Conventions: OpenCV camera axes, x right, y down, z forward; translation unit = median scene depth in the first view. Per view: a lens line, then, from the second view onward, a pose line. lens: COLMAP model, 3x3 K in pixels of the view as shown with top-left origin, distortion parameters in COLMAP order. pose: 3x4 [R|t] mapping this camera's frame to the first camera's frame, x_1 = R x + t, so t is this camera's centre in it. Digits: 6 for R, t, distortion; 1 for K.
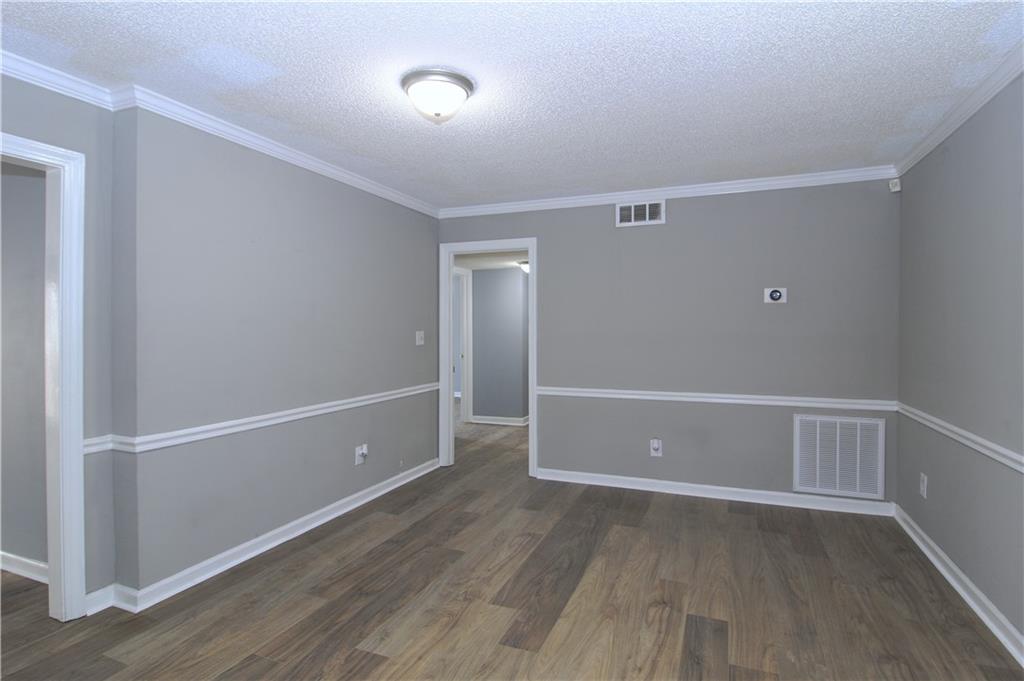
lens RADIAL K [[521.0, 0, 511.6], [0, 521.0, 330.7], [0, 0, 1]] dist [0.003437, -0.011908]
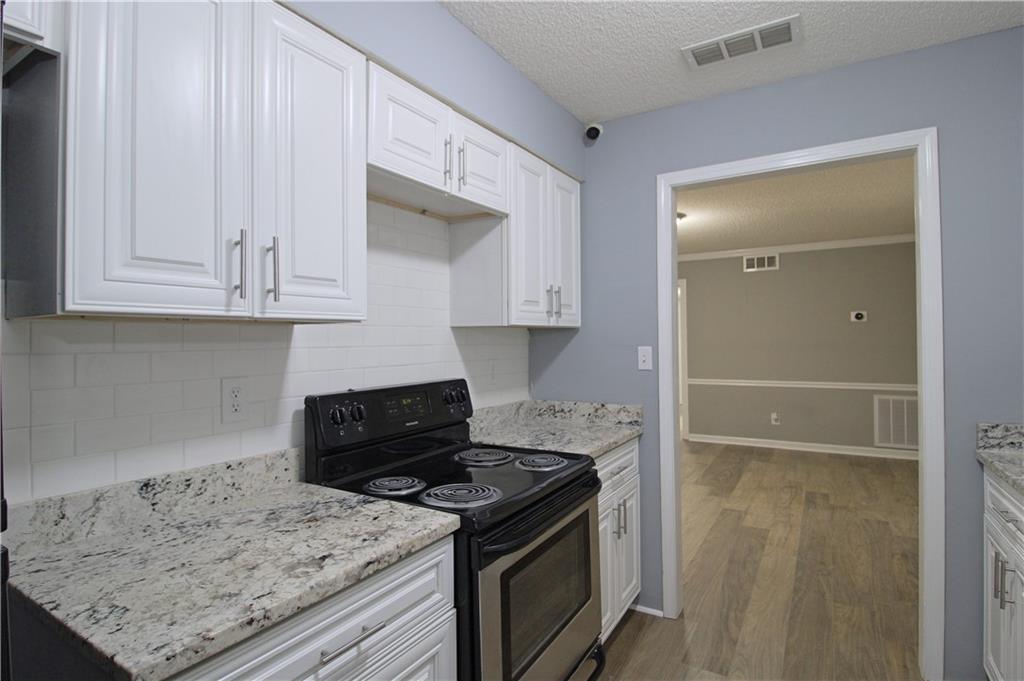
lens RADIAL K [[521.0, 0, 511.6], [0, 521.0, 330.7], [0, 0, 1]] dist [0.003437, -0.011908]
pose [[0.989128, -0.010053, -0.146711, -0.273075], [0.005927, 0.999575, -0.028532, 0.010943], [0.146936, 0.027352, 0.988768, -0.650794]]
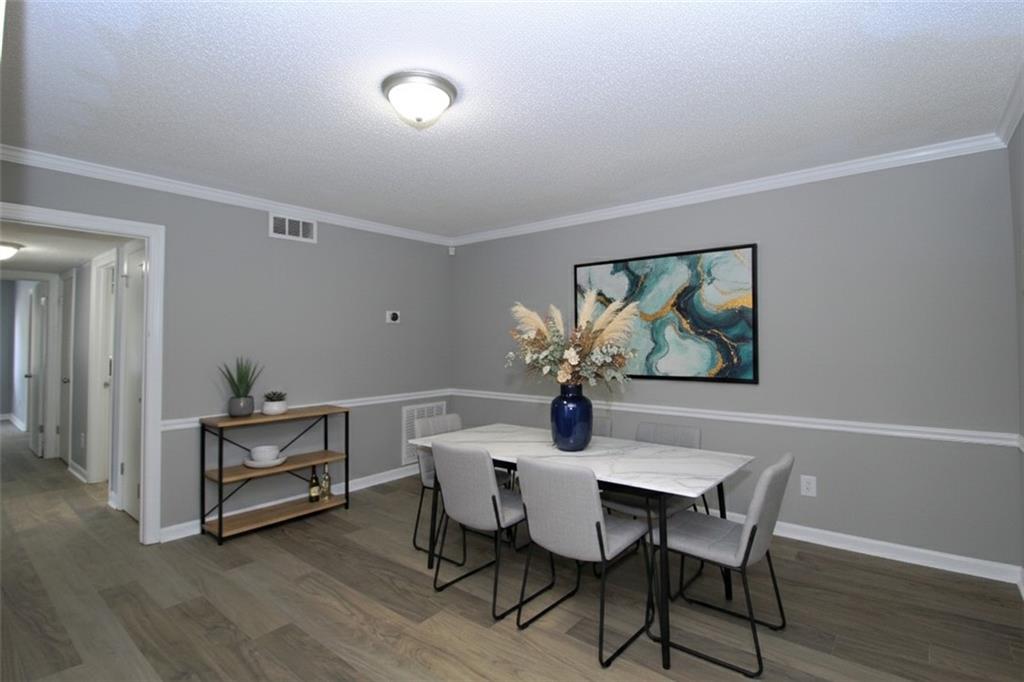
lens RADIAL K [[495.5, 0, 509.3], [0, 495.5, 323.1], [0, 0, 1]] dist [-0.042054, -0.000275]
pose [[0.279014, 0.032549, 0.959735, -0.596114], [0.013506, 0.999194, -0.037814, -0.002338], [-0.960192, 0.023513, 0.278349, 0.381445]]
